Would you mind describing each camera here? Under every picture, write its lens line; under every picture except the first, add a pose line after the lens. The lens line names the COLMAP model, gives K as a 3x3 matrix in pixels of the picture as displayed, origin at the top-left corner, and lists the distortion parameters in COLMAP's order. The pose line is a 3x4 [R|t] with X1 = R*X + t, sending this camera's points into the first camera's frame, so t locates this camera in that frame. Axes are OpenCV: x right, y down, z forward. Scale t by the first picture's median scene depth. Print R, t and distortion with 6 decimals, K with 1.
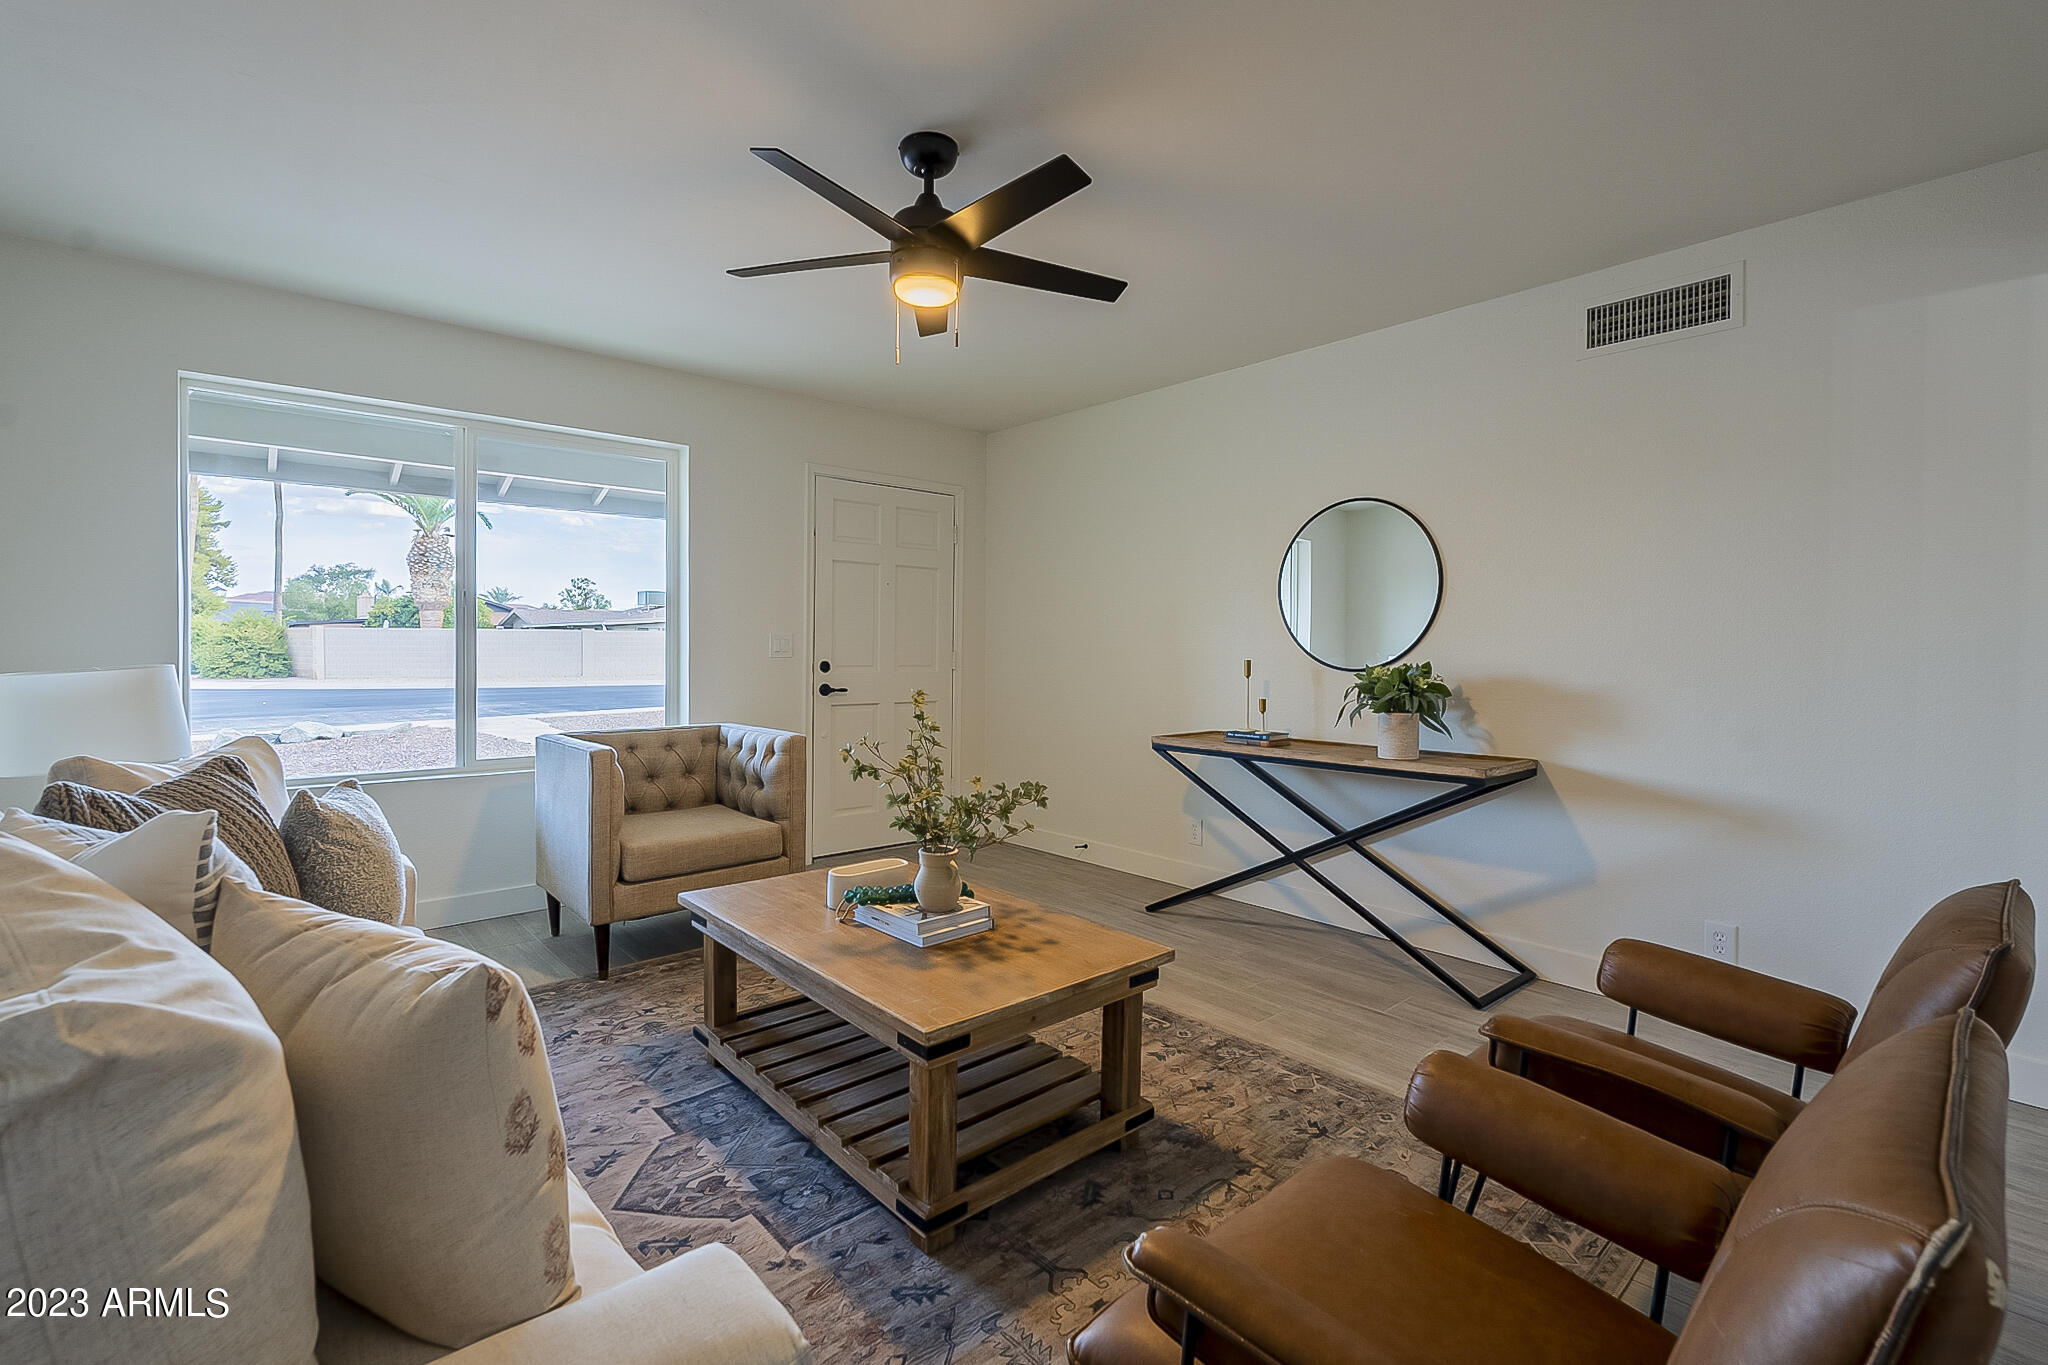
lens RADIAL K [[907.1, 0, 1028.9], [0, 907.1, 648.8], [0, 0, 1]] dist [-0.001490, -0.000081]
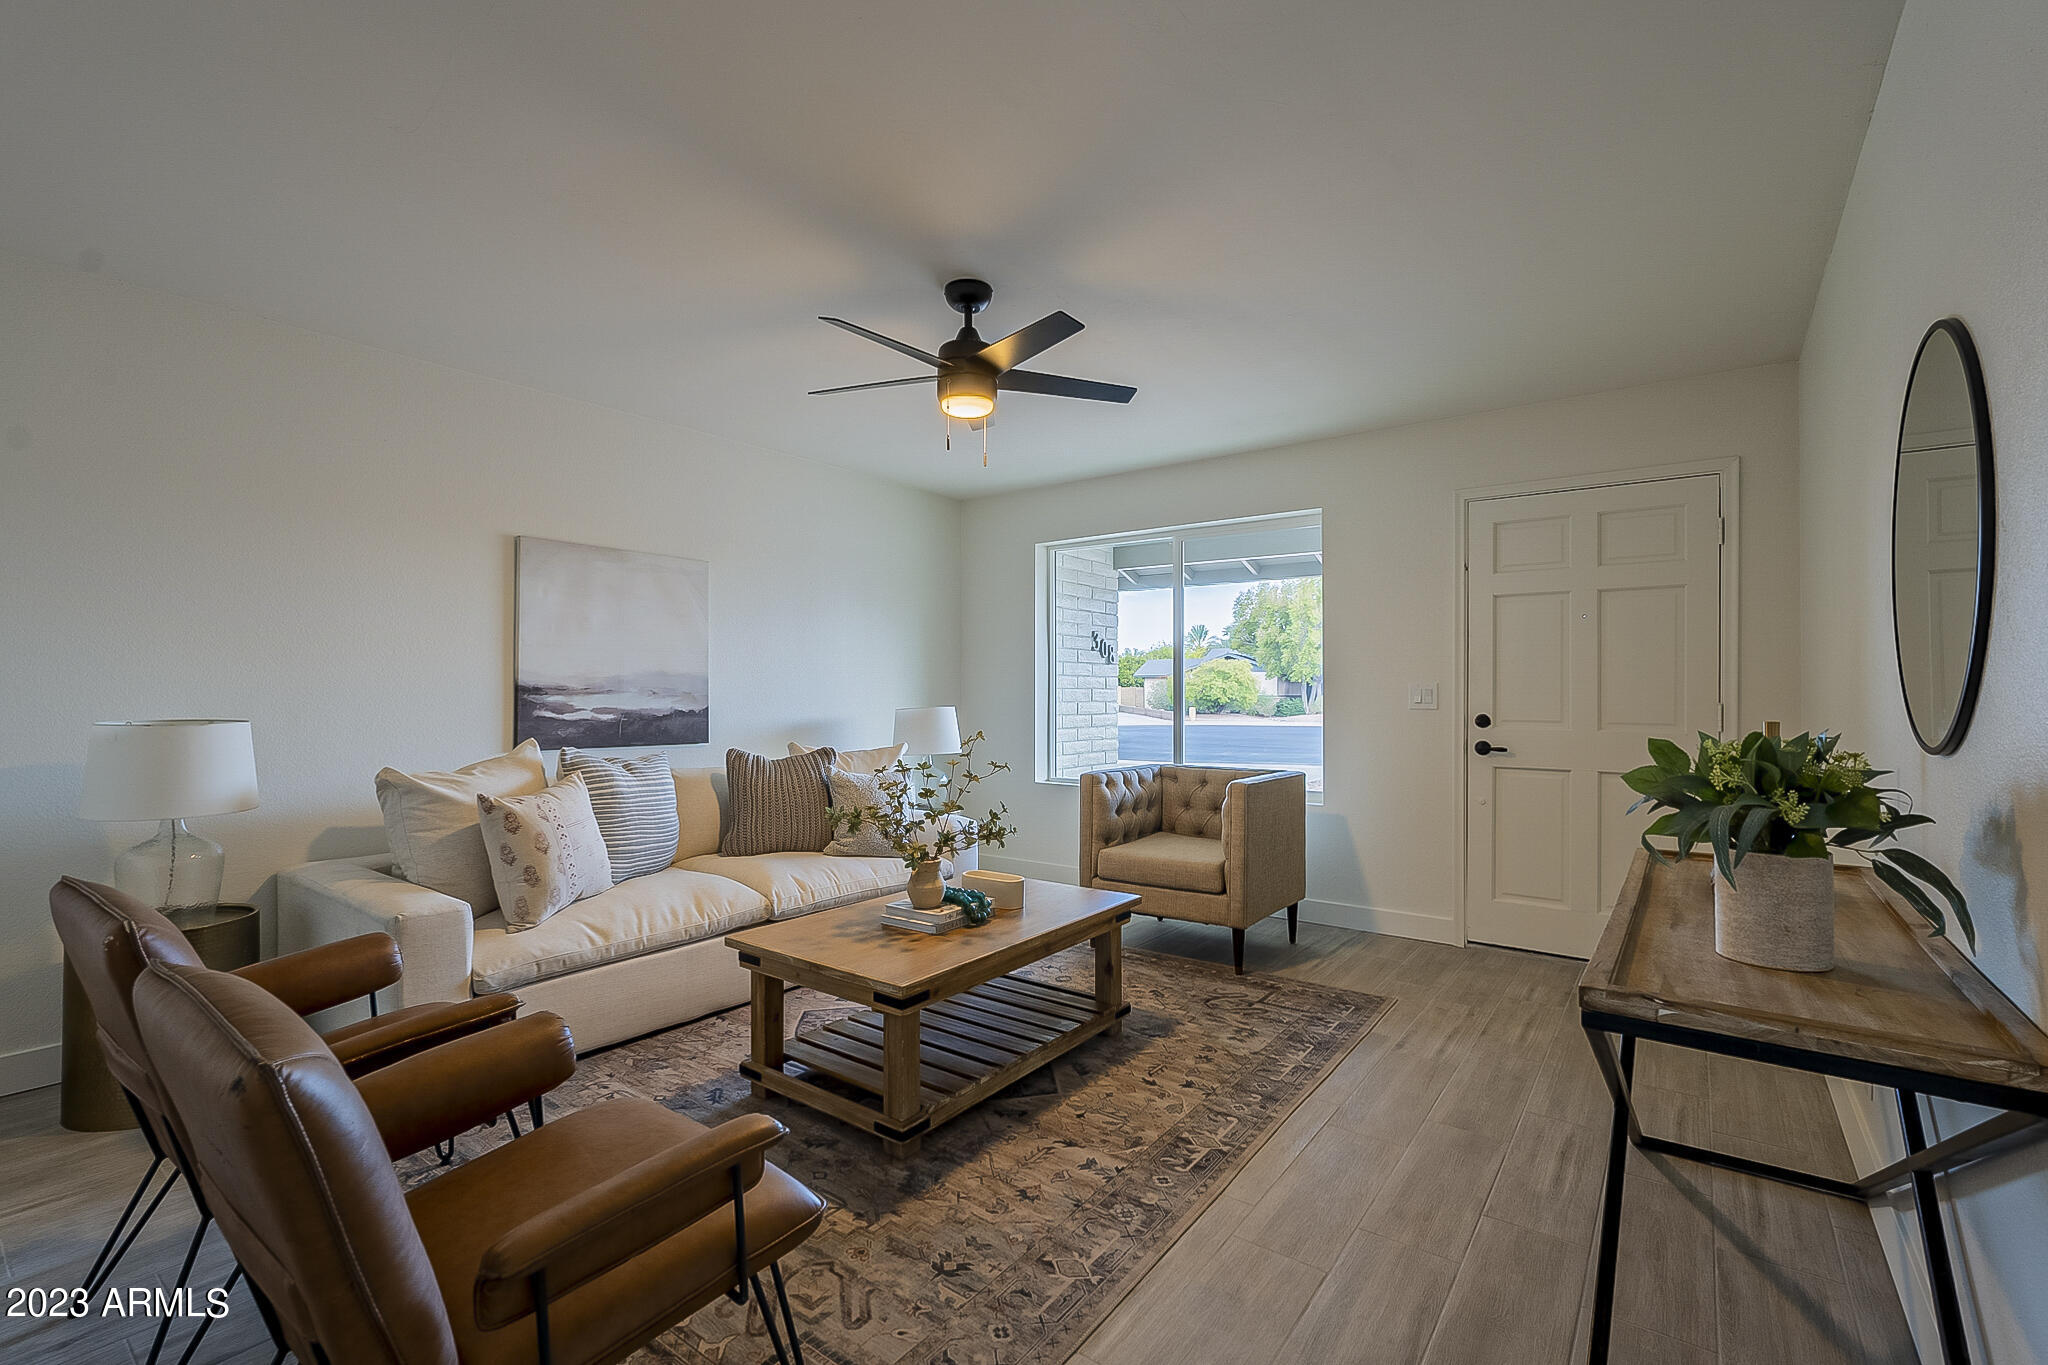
lens RADIAL K [[909.1, 0, 1021.4], [0, 909.1, 690.2], [0, 0, 1]] dist [-0.002870, 0.000166]
pose [[0.194485, -0.008290, -0.980870, 1.092936], [-0.006234, 0.999934, -0.009687, 0.003642], [0.980886, 0.007999, 0.194421, 0.845951]]
